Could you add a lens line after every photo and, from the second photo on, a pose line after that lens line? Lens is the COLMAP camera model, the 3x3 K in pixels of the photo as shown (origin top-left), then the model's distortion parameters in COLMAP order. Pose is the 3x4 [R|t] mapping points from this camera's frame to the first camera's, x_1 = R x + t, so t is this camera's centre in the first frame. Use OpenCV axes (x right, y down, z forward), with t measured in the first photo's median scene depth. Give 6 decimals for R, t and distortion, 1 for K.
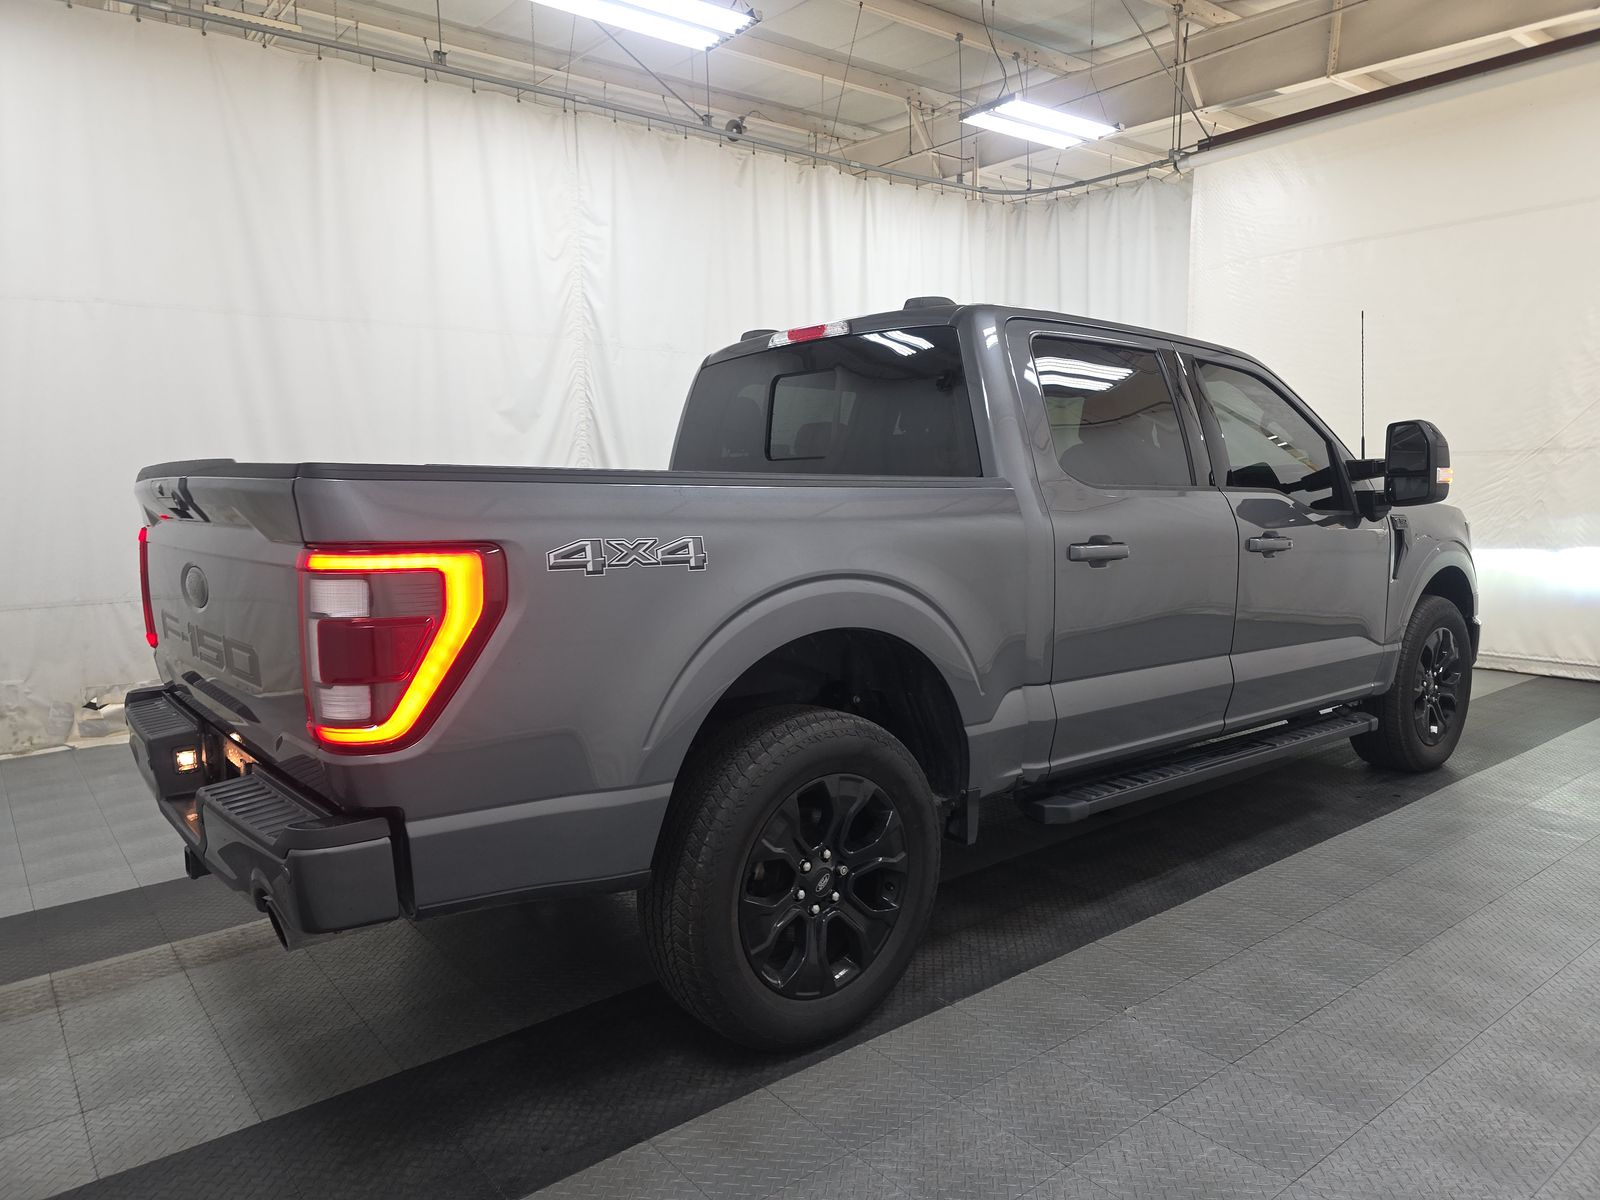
lens RADIAL K [[1062.2, 0, 794.8], [0, 1062.2, 605.4], [0, 0, 1]] dist [-0.006252, -0.001016]
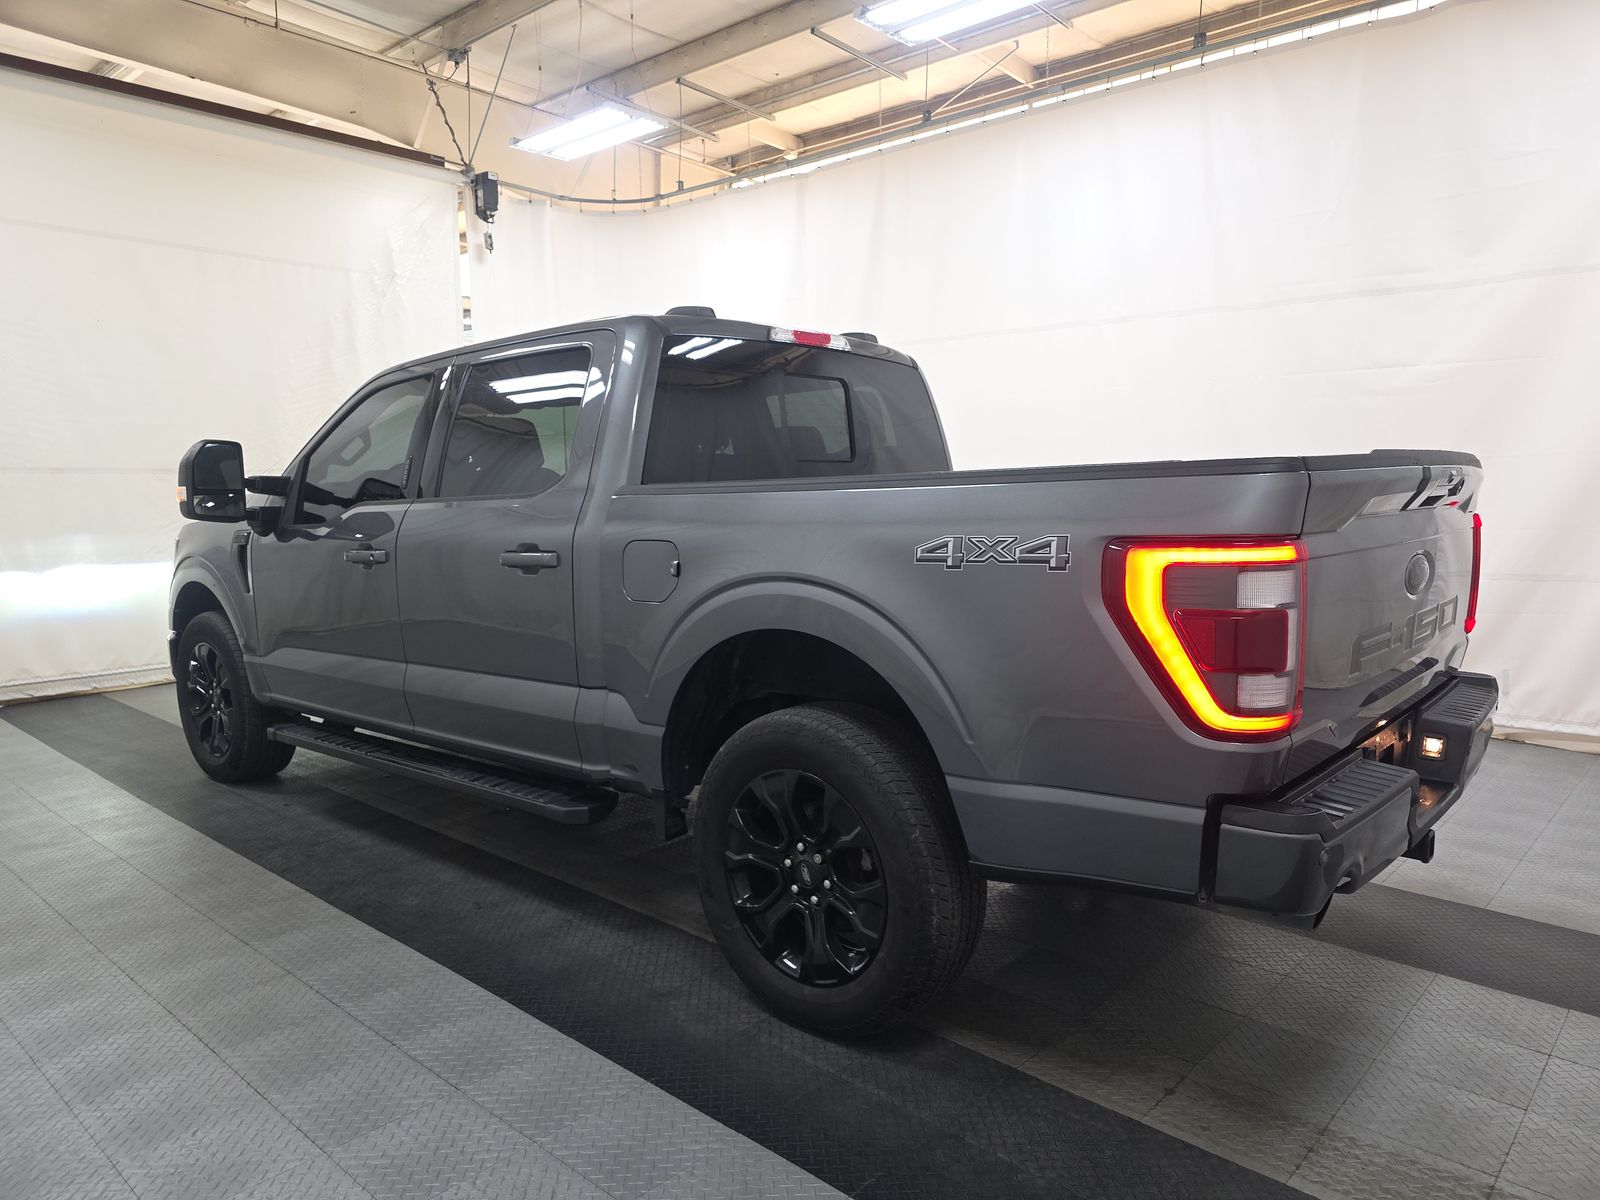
lens RADIAL K [[1045.9, 0, 800.0], [0, 1045.9, 600.0], [0, 0, 1]] dist [0.000544, 0.000036]
pose [[0.172687, 0.078636, -0.981833, 0.823271], [-0.064060, 0.995594, 0.068472, -0.060515], [0.982891, 0.051072, 0.176964, 0.668545]]
